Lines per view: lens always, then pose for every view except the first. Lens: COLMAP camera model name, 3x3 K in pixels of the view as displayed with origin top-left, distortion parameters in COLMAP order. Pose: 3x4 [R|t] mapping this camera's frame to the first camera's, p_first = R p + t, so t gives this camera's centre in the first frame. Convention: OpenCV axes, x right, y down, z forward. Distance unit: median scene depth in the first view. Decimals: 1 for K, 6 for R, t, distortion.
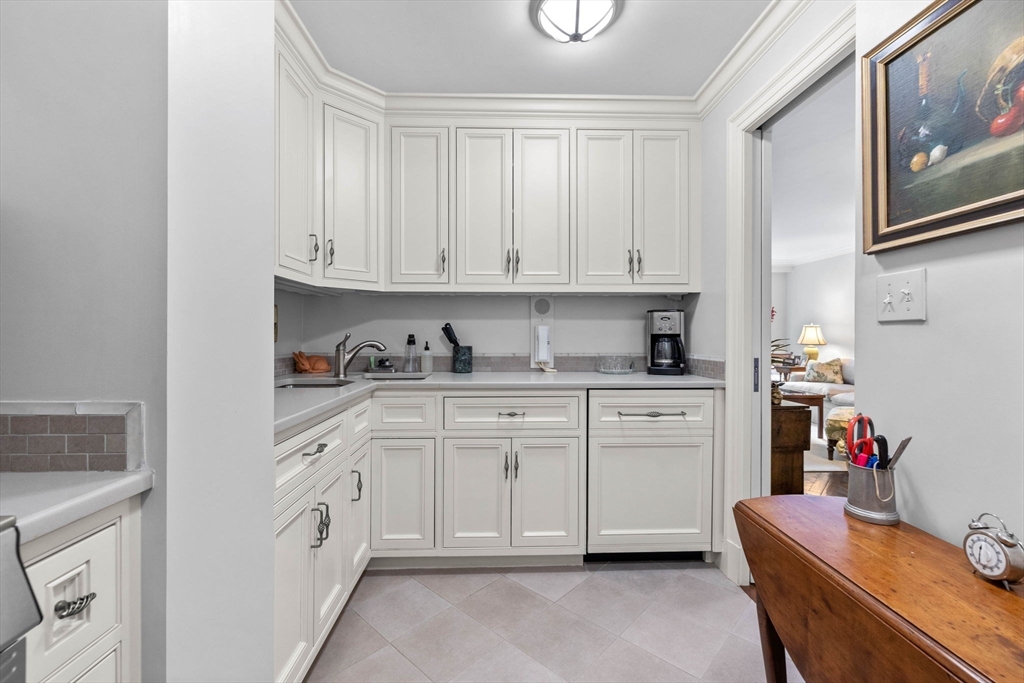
lens RADIAL K [[434.5, 0, 510.2], [0, 434.5, 336.5], [0, 0, 1]] dist [-0.006082, -0.000100]
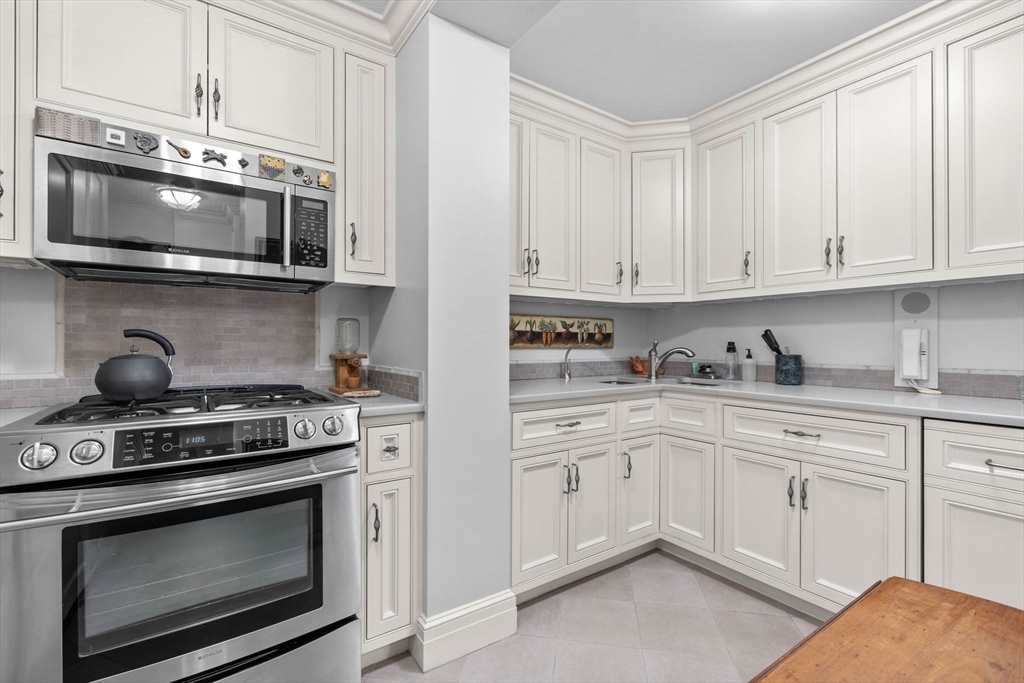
lens RADIAL K [[444.1, 0, 512.0], [0, 444.1, 341.5], [0, 0, 1]] dist [-0.000204, 0.000545]
pose [[0.545694, -0.002849, -0.837980, 0.386933], [-0.001475, 0.999989, -0.004360, -0.000235], [0.837983, 0.003616, 0.545684, 0.032728]]
